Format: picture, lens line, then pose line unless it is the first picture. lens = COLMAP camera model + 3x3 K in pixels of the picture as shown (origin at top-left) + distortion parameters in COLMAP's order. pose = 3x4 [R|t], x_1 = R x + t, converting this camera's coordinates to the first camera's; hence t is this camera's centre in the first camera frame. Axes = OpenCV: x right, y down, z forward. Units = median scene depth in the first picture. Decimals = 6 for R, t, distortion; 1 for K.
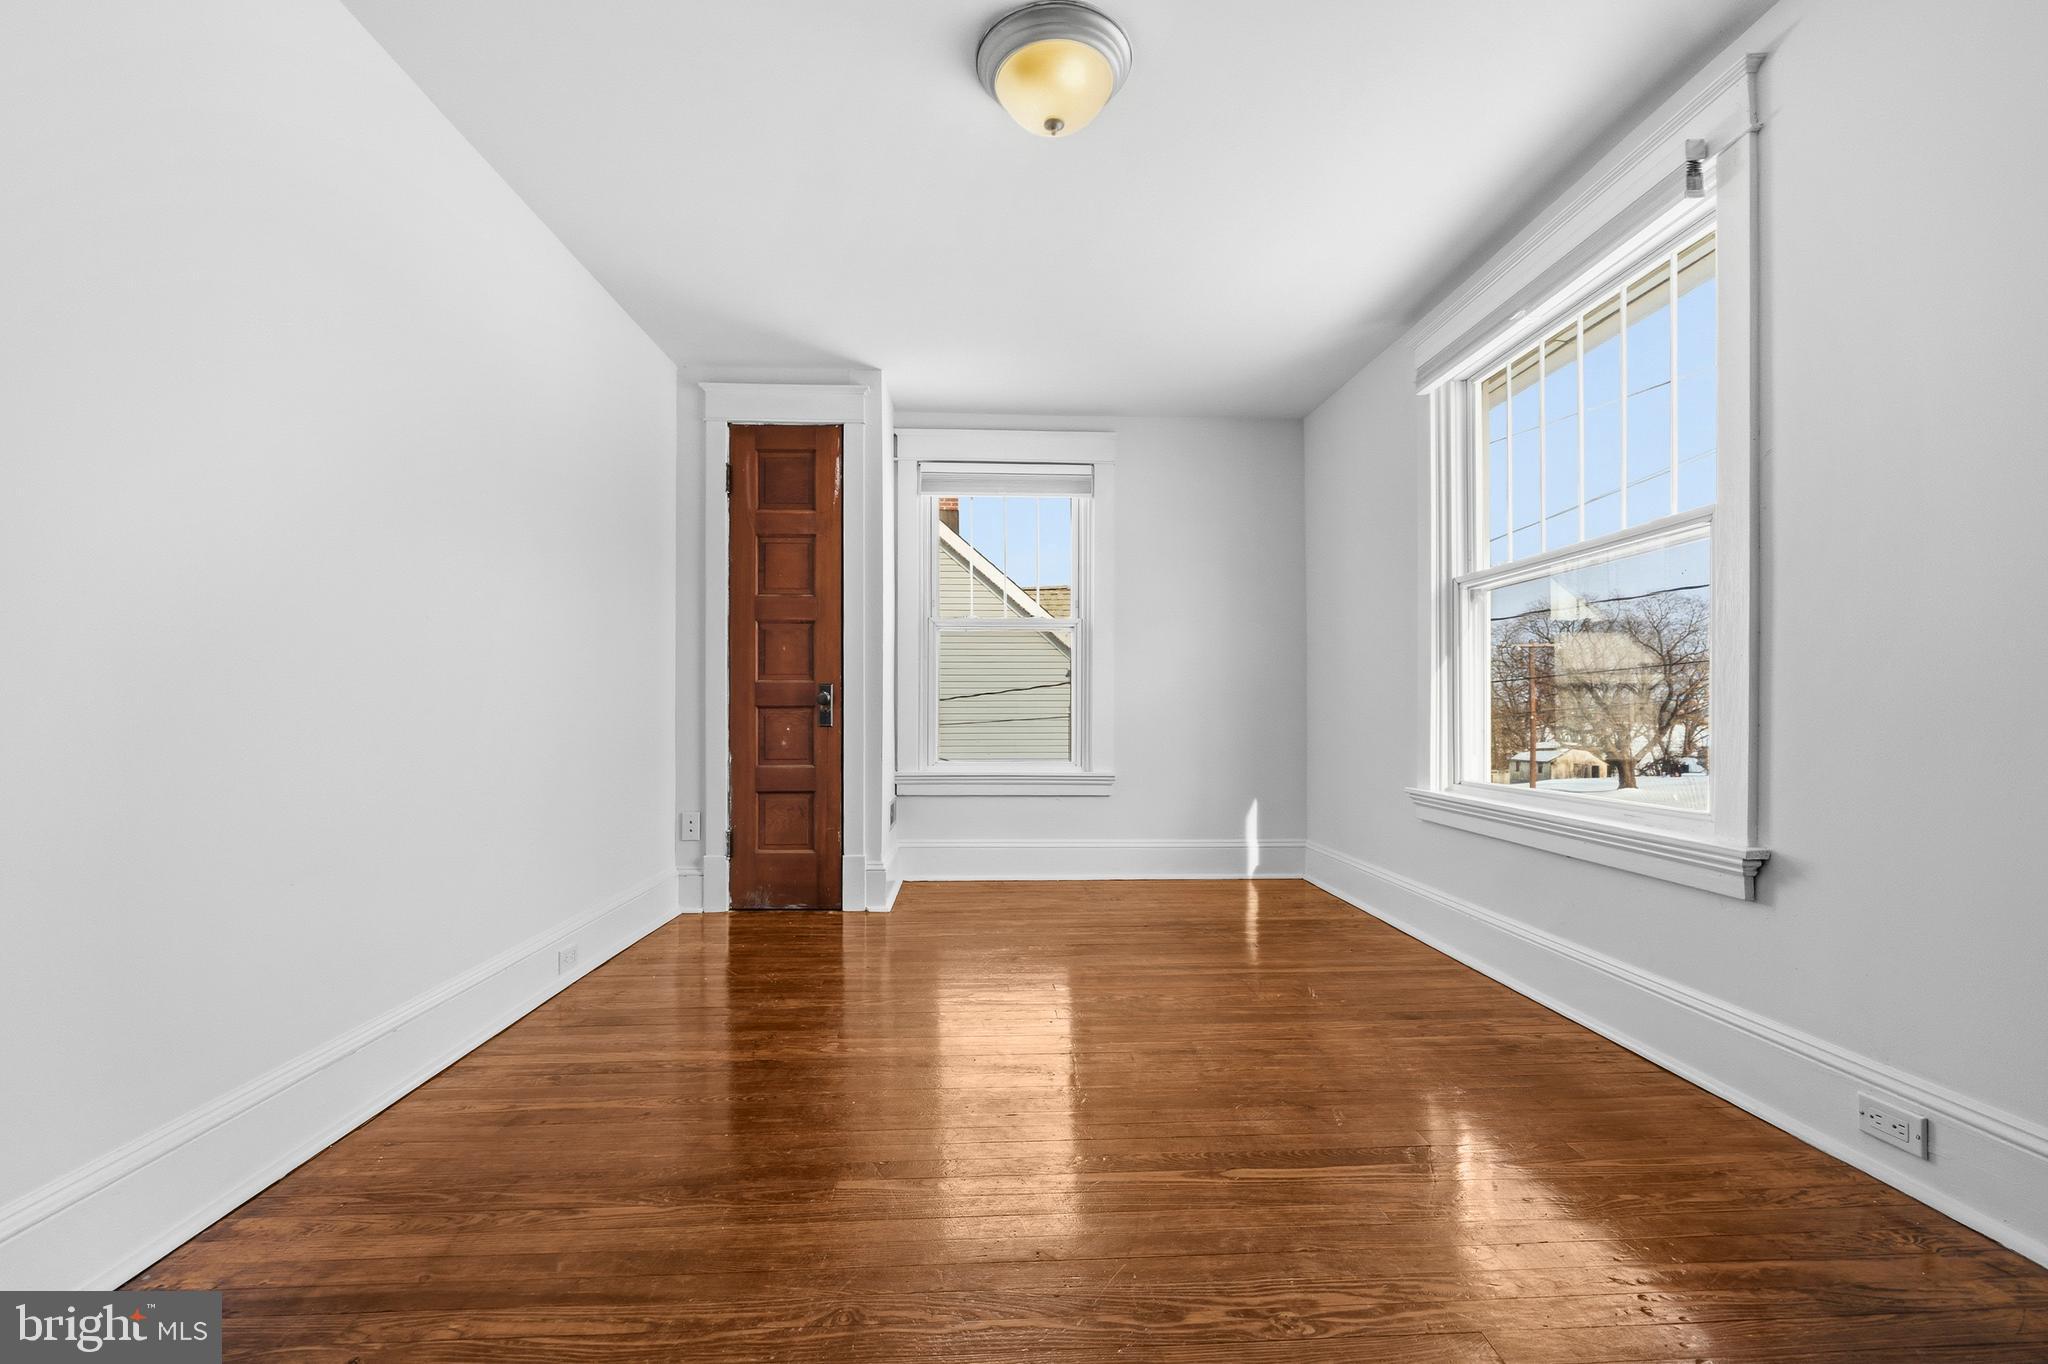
lens RADIAL K [[886.5, 0, 1027.2], [0, 886.5, 716.3], [0, 0, 1]] dist [-0.001720, -0.000439]
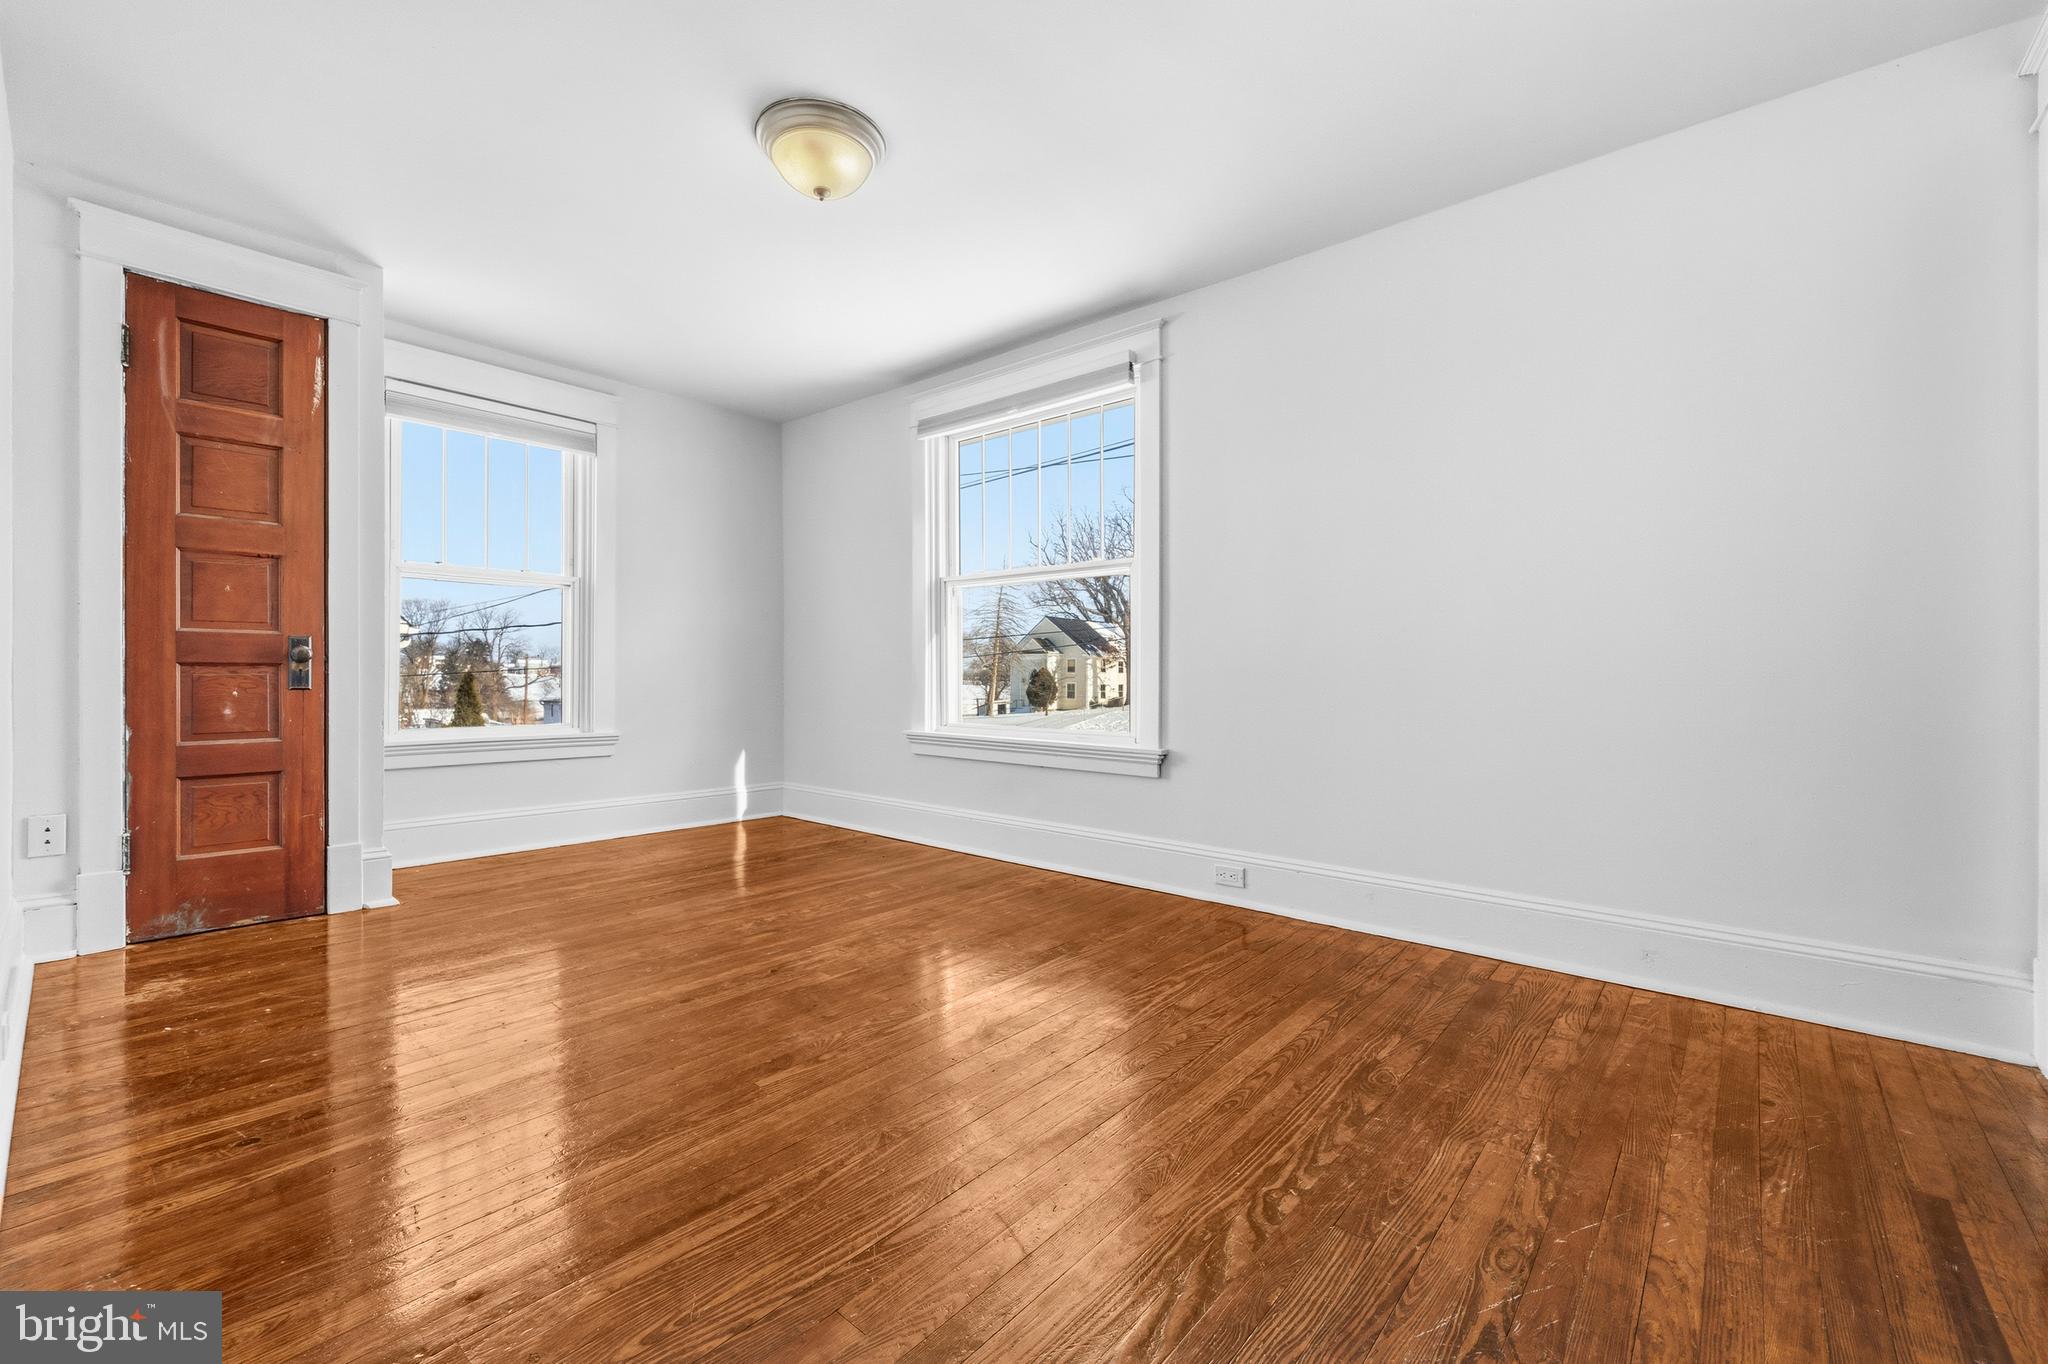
lens RADIAL K [[842.4, 0, 1023.8], [0, 842.4, 678.6], [0, 0, 1]] dist [-0.000728, -0.000091]
pose [[0.688790, -0.000277, 0.724961, -0.328946], [-0.001198, 0.999998, 0.001520, -0.000083], [-0.724960, -0.001916, 0.688788, -0.000810]]
